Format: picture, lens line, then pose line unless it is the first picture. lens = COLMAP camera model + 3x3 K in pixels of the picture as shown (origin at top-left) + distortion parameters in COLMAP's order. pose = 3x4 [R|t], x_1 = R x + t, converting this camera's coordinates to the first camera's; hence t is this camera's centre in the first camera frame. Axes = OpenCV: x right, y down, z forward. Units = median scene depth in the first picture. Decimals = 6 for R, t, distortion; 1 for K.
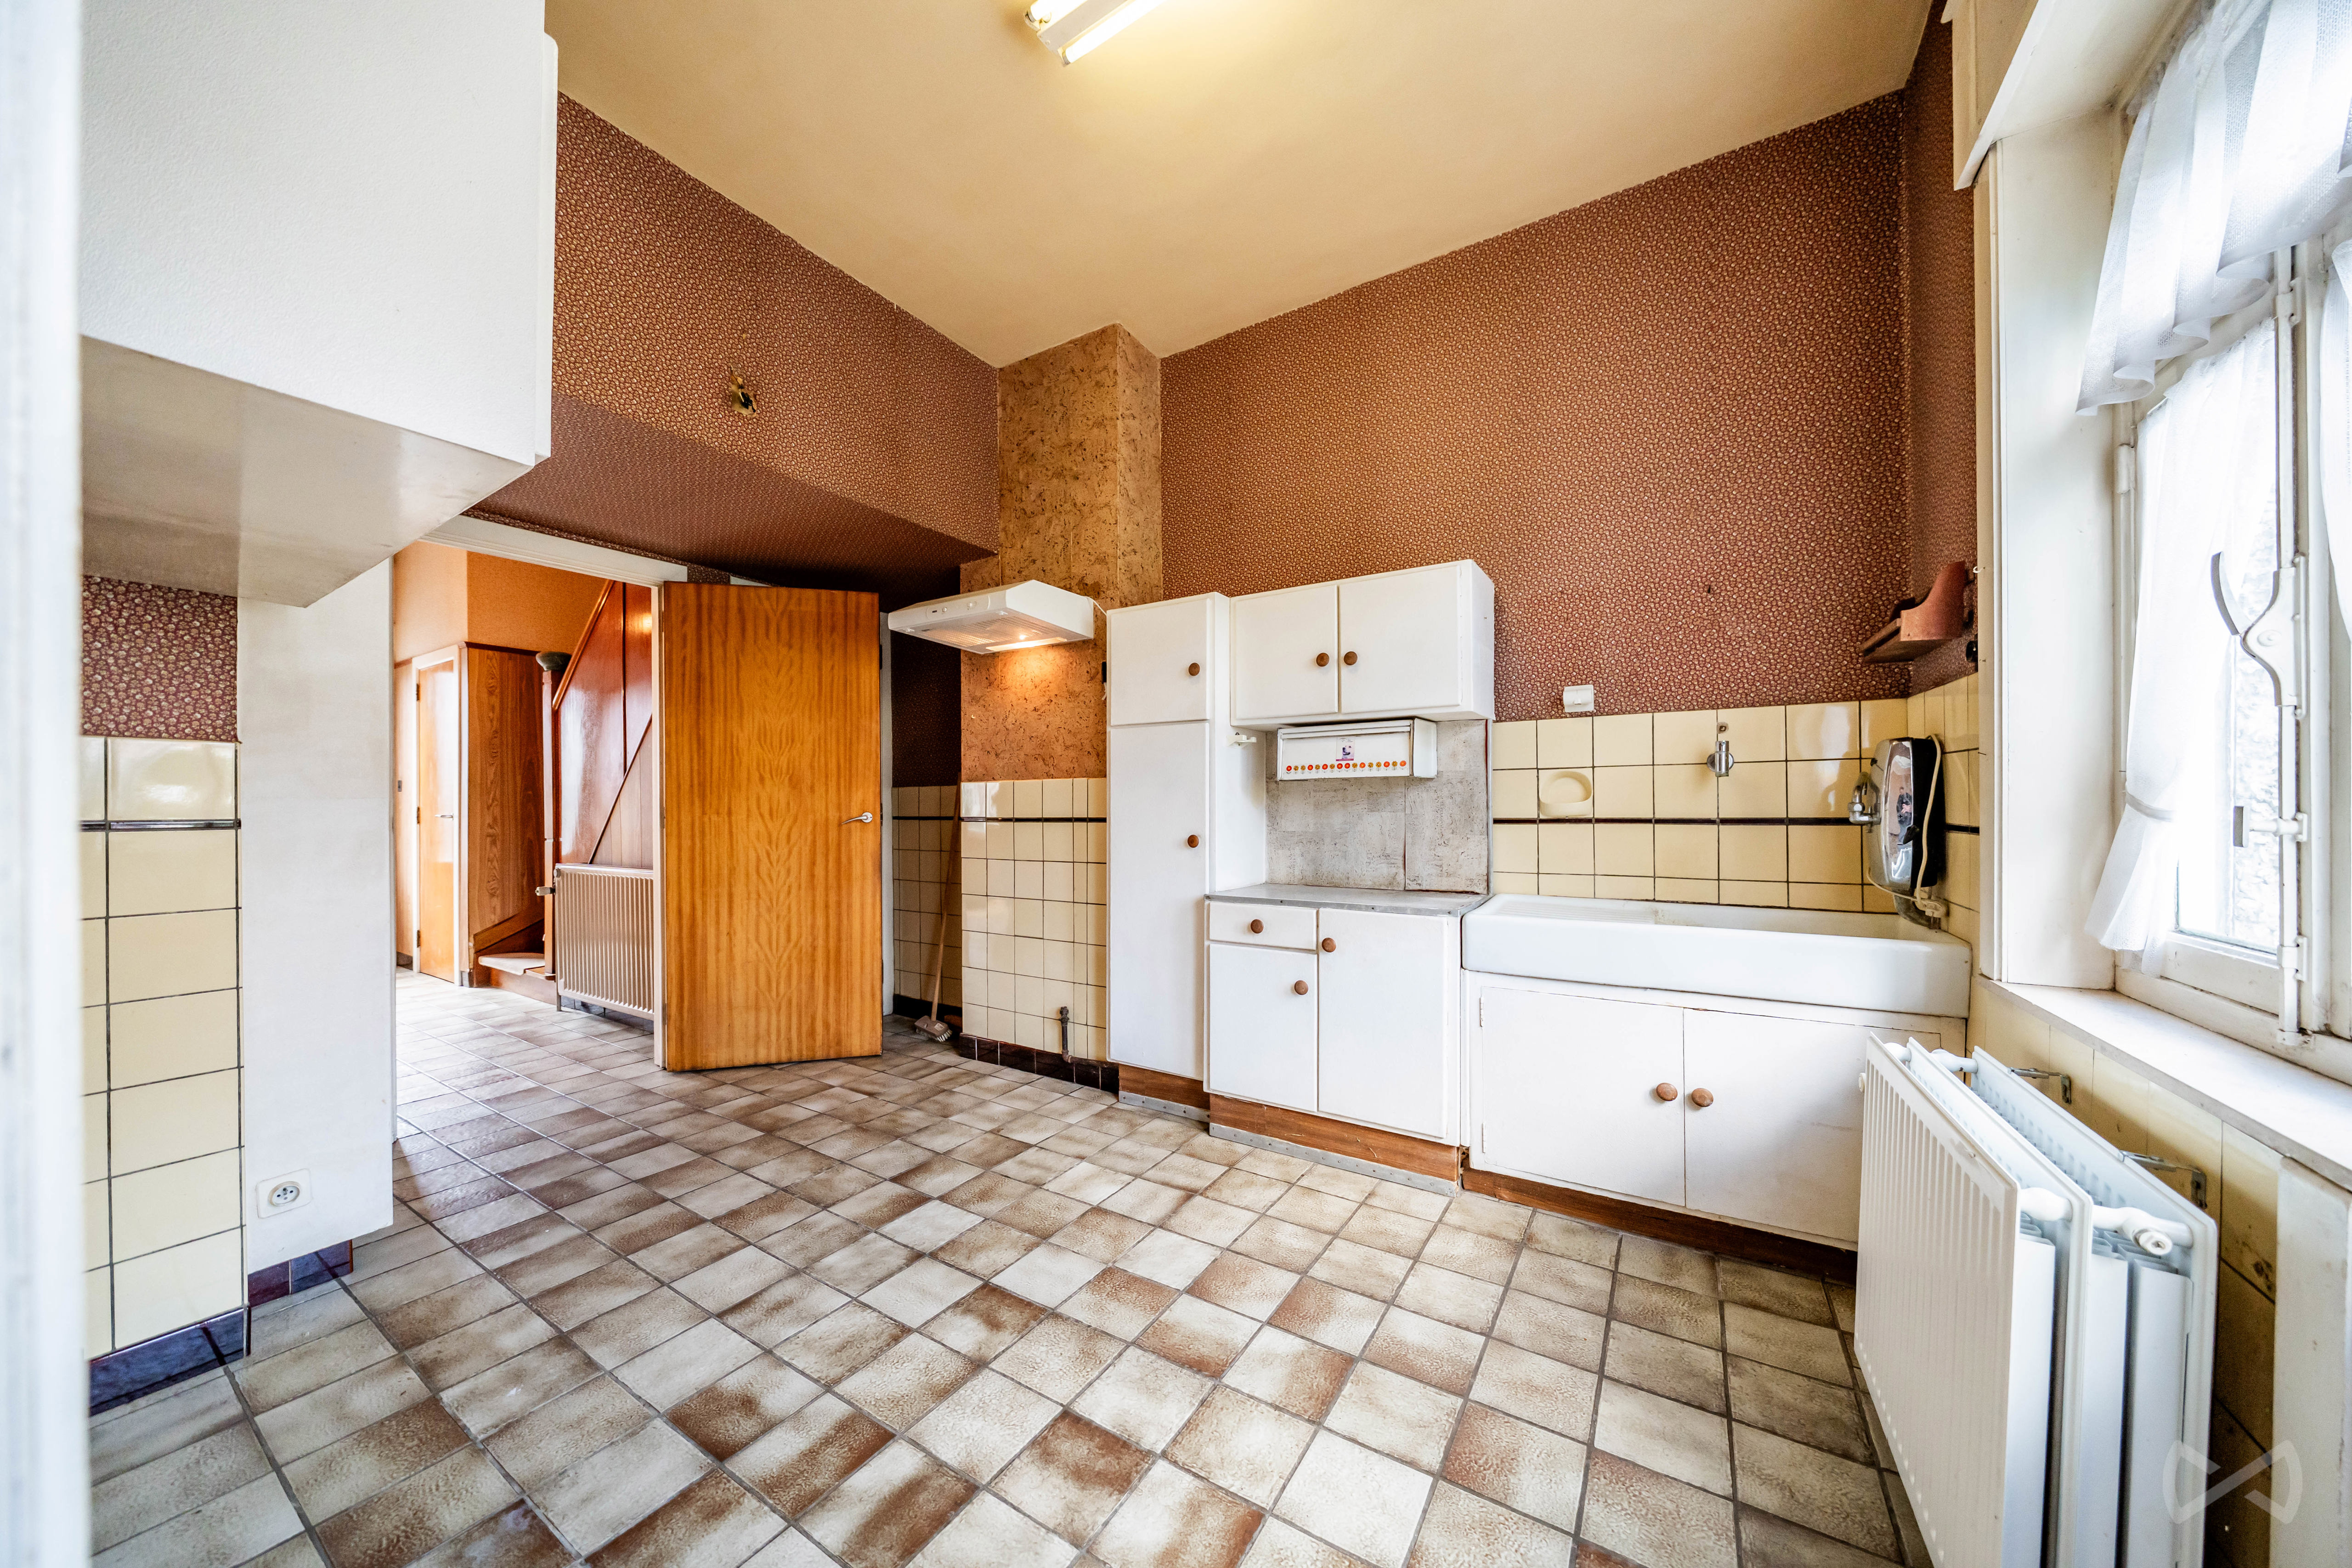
lens RADIAL K [[801.7, 0, 1173.8], [0, 801.7, 809.4], [0, 0, 1]] dist [-0.002083, -0.000103]
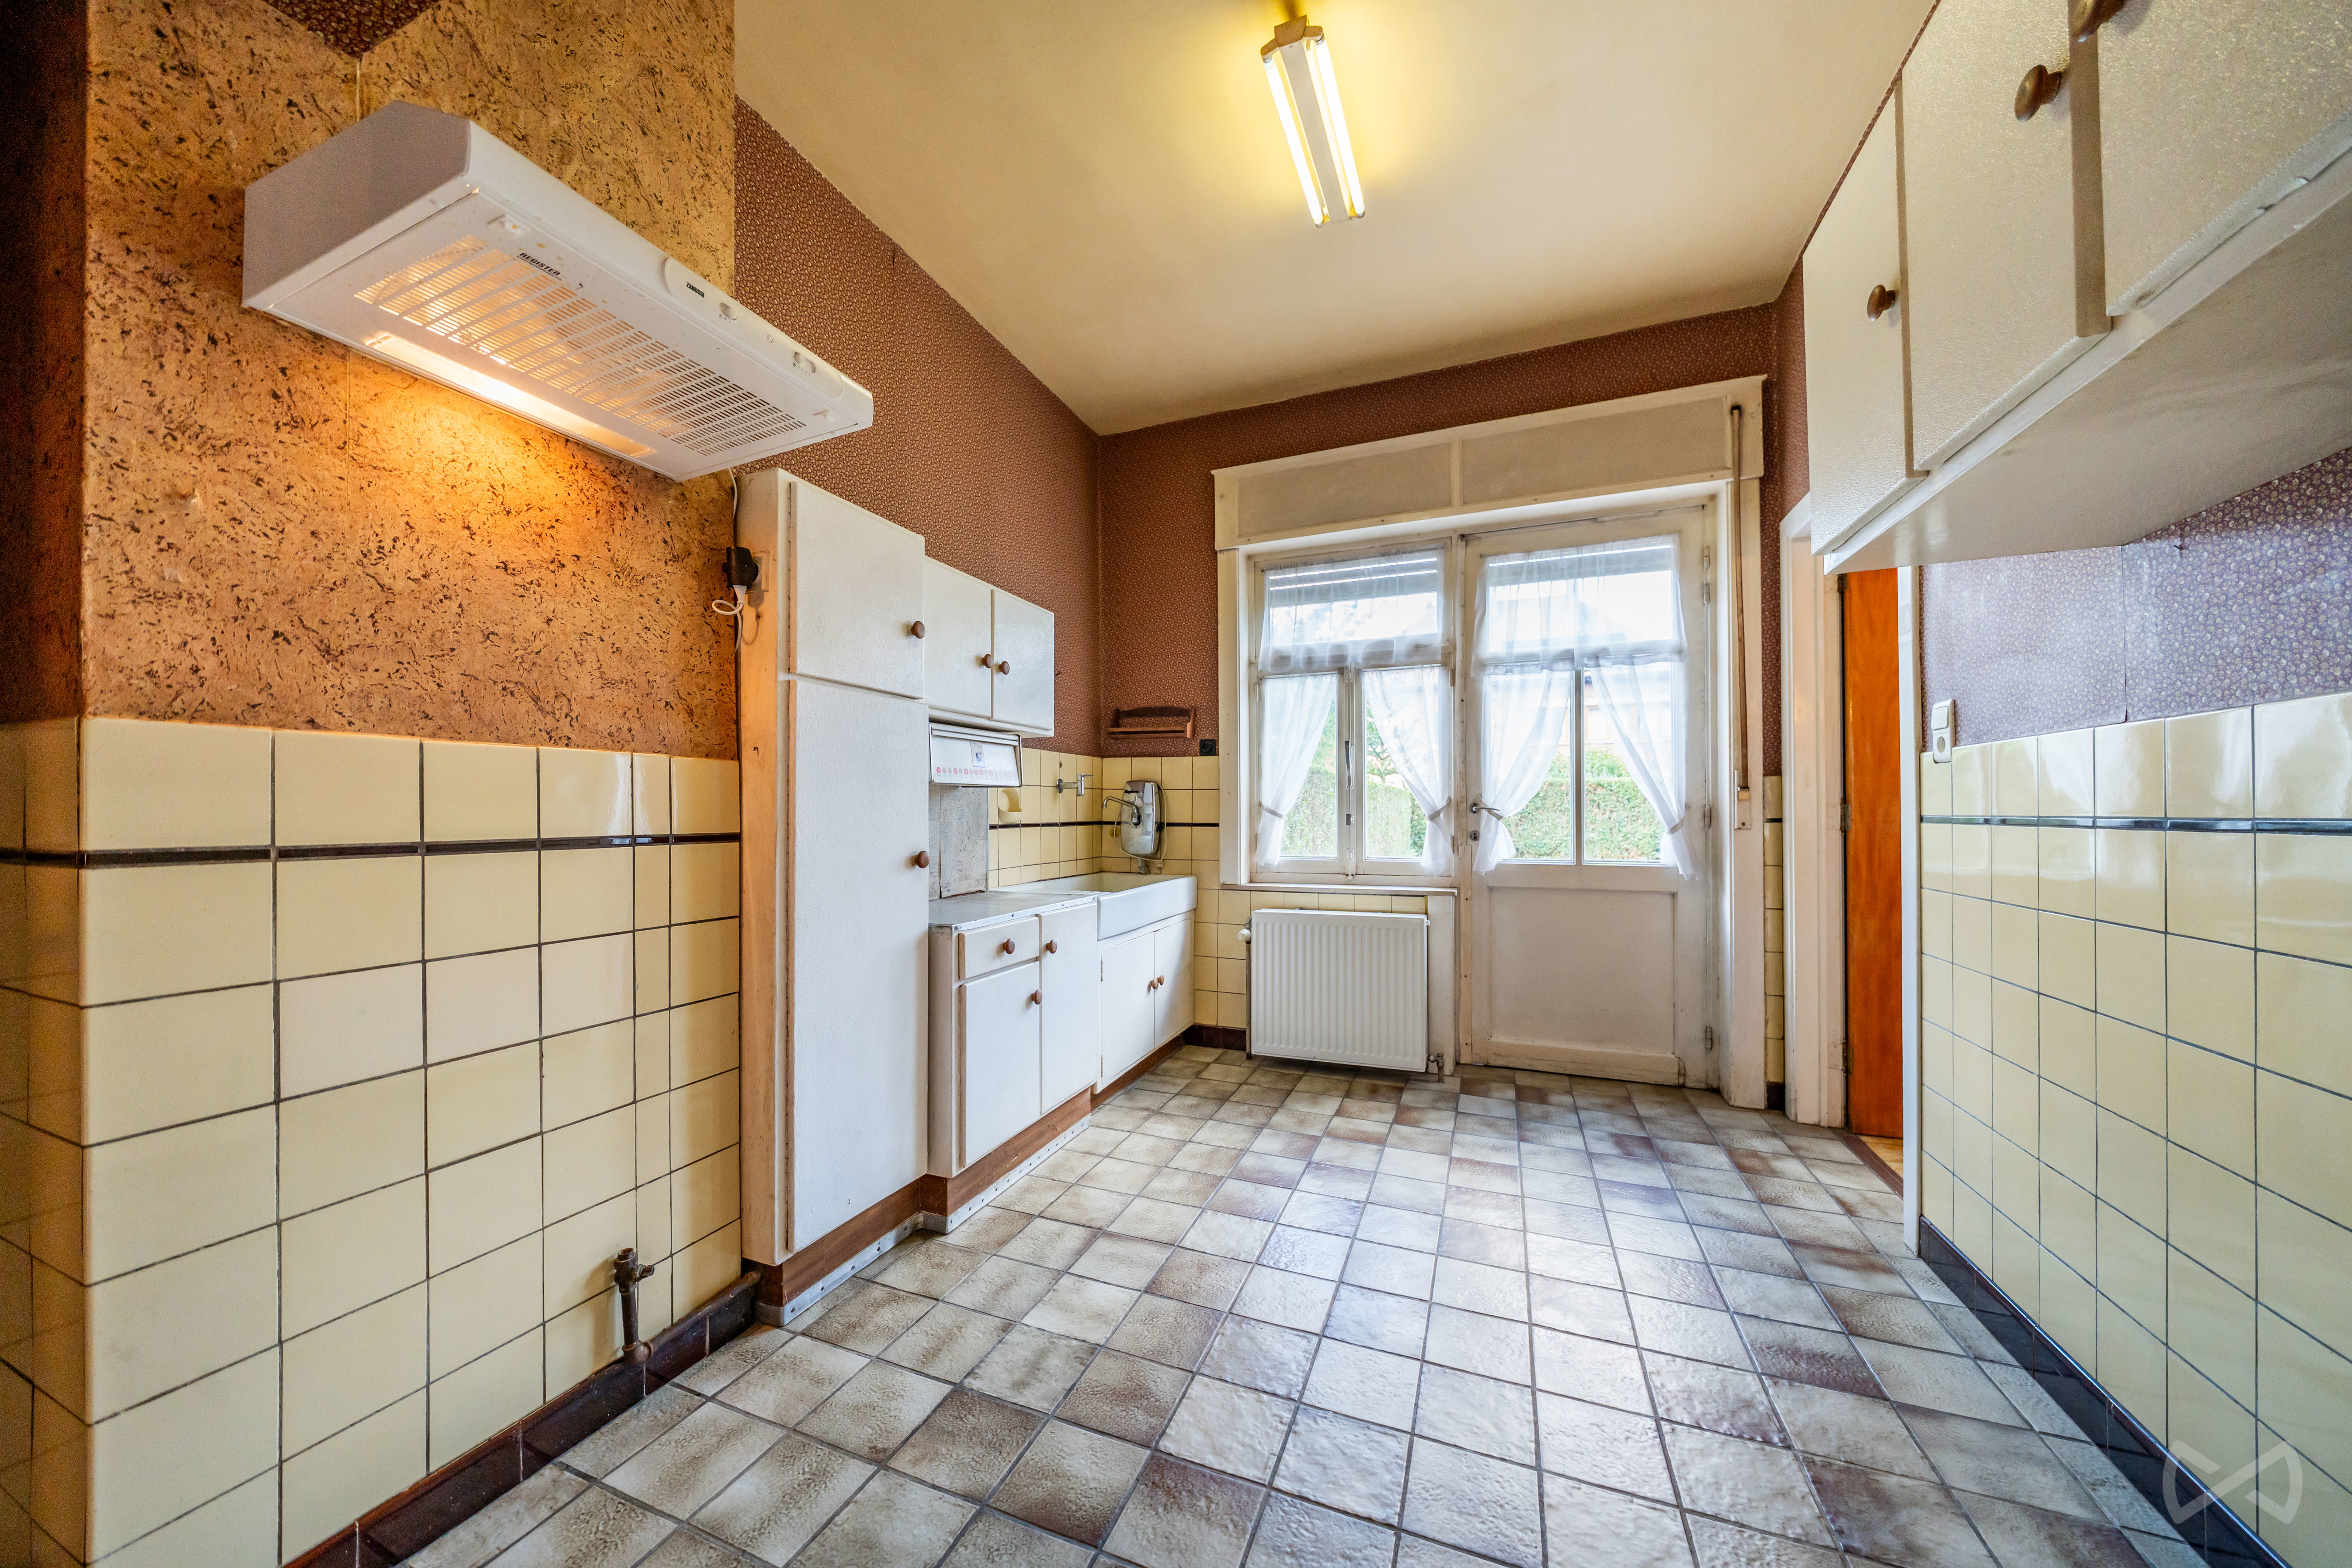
lens RADIAL K [[785.5, 0, 1178.3], [0, 785.5, 801.3], [0, 0, 1]] dist [-0.000590, -0.000065]
pose [[-0.176397, 0.020448, 0.984107, -0.734554], [0.006855, 0.999785, -0.019546, 0.001454], [-0.984295, 0.003298, -0.176500, 0.884463]]
